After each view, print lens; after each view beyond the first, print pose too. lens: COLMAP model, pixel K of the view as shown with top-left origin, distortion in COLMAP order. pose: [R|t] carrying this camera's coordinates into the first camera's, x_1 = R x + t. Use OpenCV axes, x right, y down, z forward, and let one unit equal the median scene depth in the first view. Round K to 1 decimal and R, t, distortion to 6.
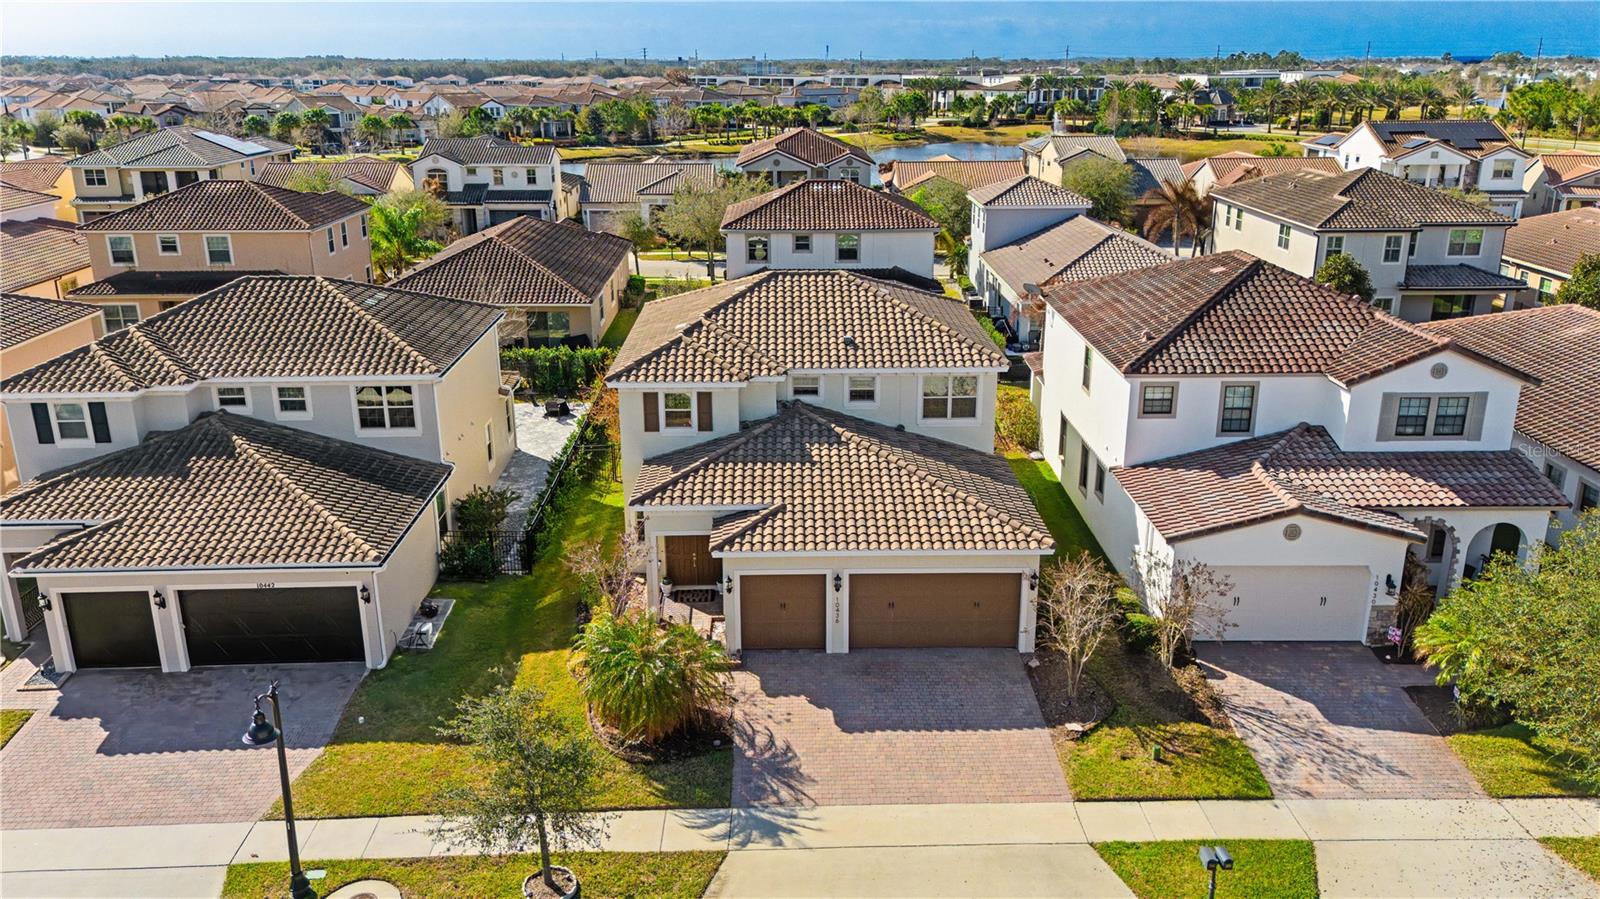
lens RADIAL K [[1199.2, 0, 792.8], [0, 1199.2, 449.3], [0, 0, 1]] dist [0.006558, -0.000060]
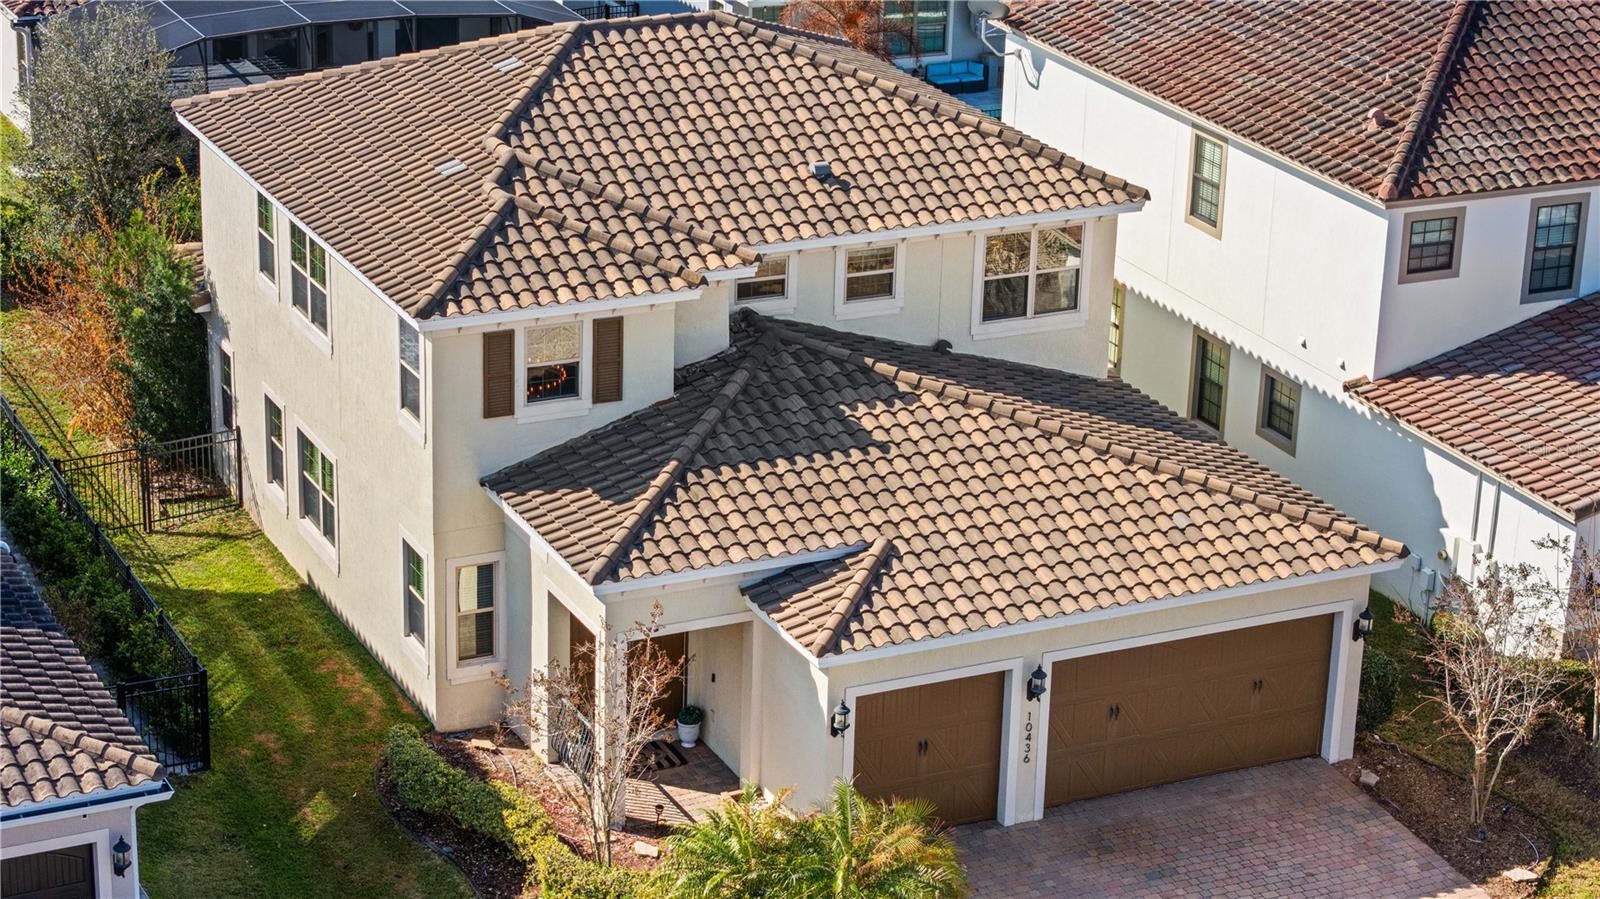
lens RADIAL K [[3304.2, 0, 800.0], [0, 3304.2, 449.5], [0, 0, 1]] dist [-0.074140, -0.248292]
pose [[0.904270, -0.118863, 0.410082, -0.538237], [0.095611, 0.992449, 0.076831, -0.089172], [-0.416118, -0.030268, 0.908807, -0.183305]]
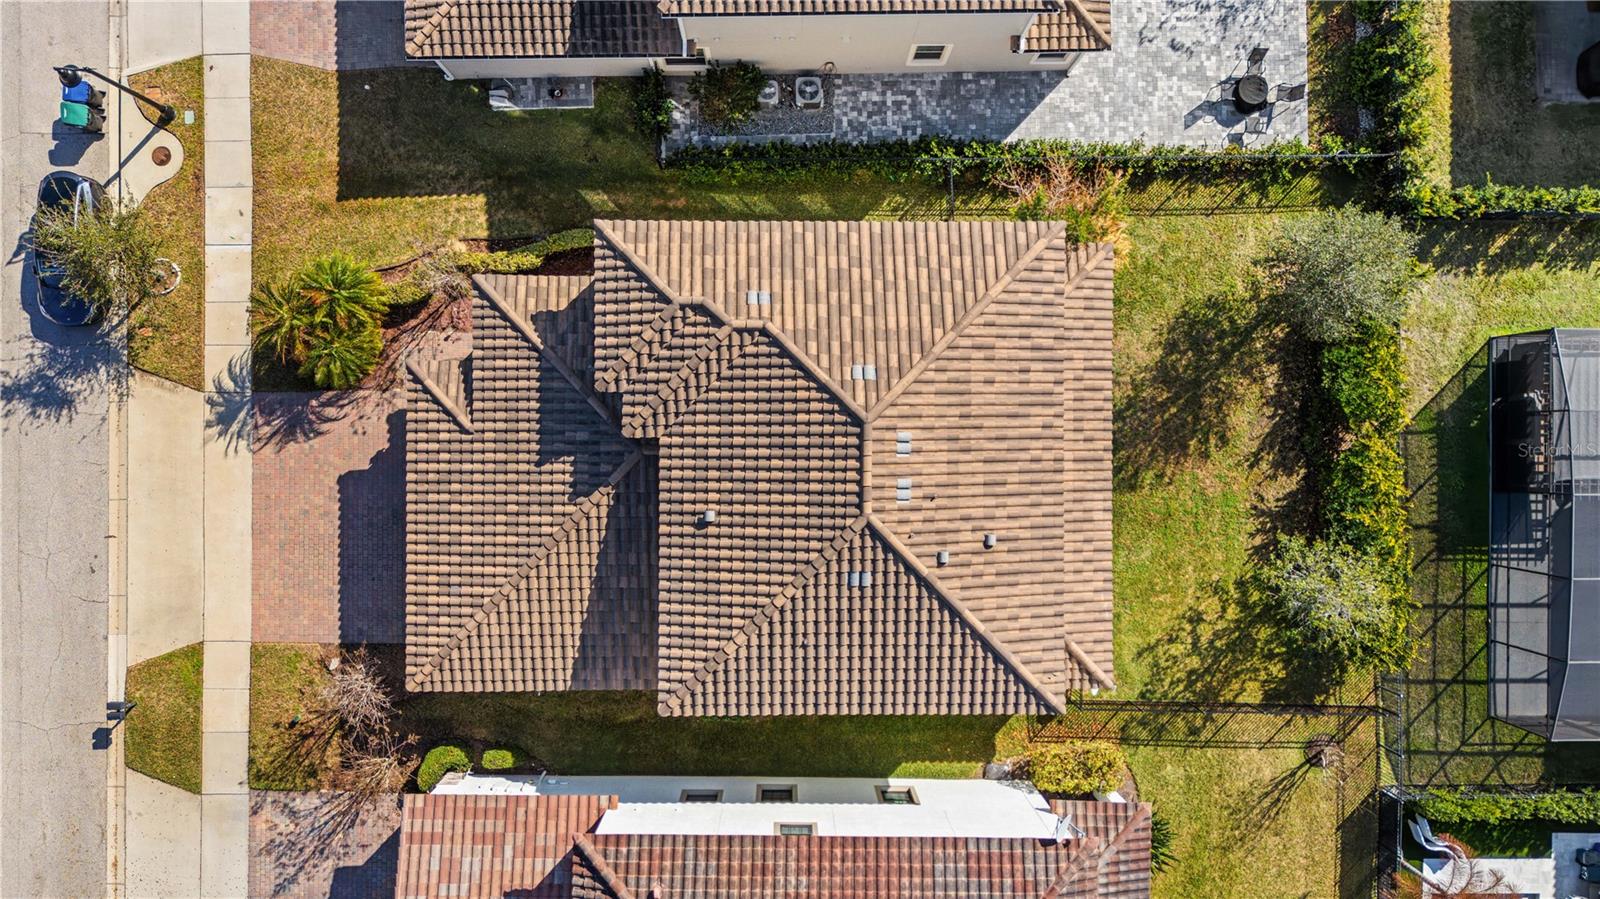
lens RADIAL K [[1199.2, 0, 792.8], [0, 1199.2, 449.3], [0, 0, 1]] dist [0.006558, -0.000060]
pose [[-0.015719, 0.999798, 0.012509, -0.008476], [-0.314914, -0.016824, 0.948971, -0.903549], [0.948990, 0.010978, 0.315115, 0.865862]]
